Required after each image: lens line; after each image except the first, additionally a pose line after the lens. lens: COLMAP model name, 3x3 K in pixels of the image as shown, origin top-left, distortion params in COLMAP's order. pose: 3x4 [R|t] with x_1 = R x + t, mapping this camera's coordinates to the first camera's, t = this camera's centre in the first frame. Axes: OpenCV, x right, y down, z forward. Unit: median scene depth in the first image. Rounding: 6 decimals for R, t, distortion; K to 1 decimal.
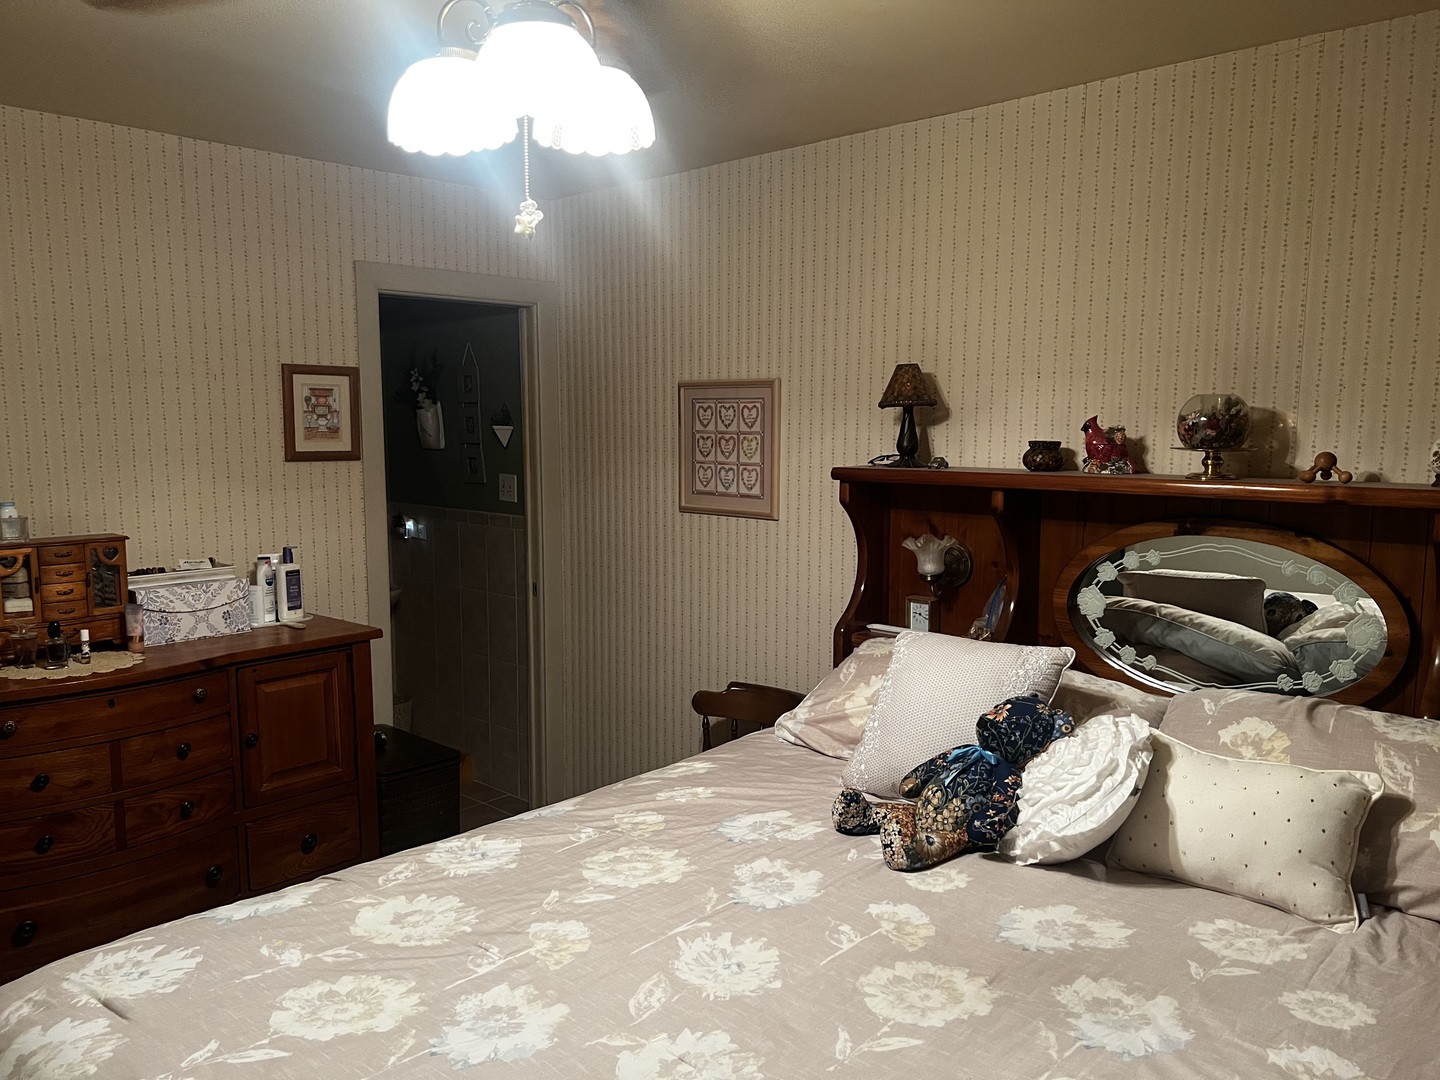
lens RADIAL K [[1092.4, 0, 720.9], [0, 1092.4, 540.1], [0, 0, 1]] dist [0.049188, -0.027664]
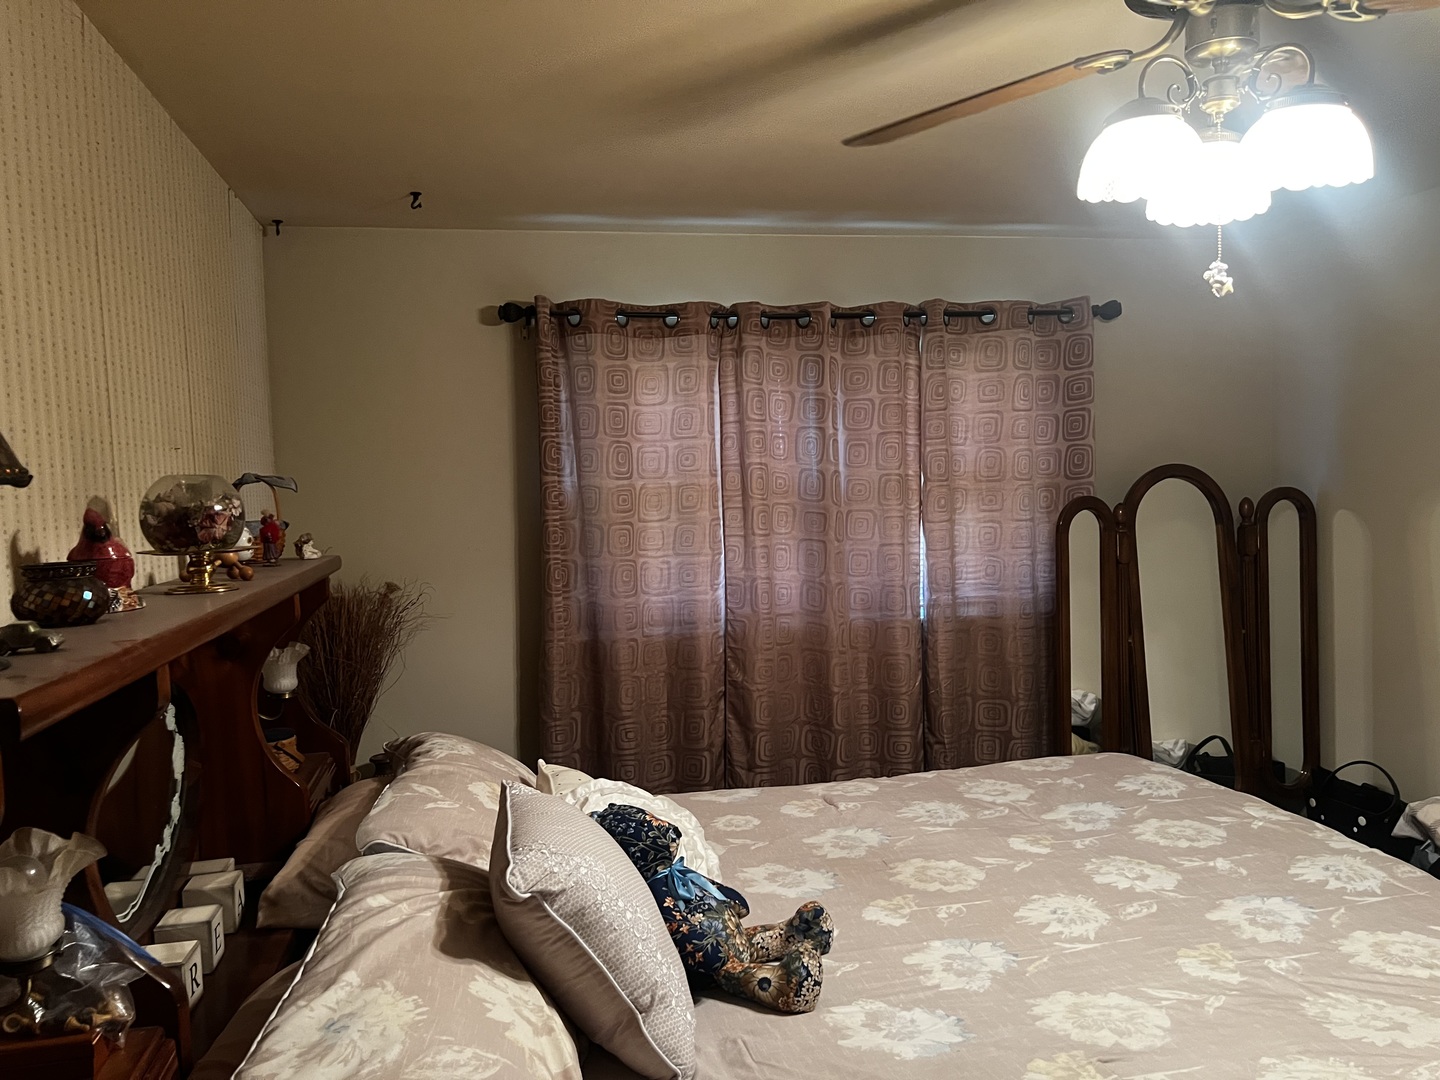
lens RADIAL K [[1092.4, 0, 721.5], [0, 1092.4, 540.8], [0, 0, 1]] dist [0.049188, -0.027664]
pose [[-0.824203, -0.002342, 0.566290, -0.393120], [0.099761, 0.983752, 0.149265, -0.262003], [-0.557438, 0.179518, -0.810578, 2.224170]]
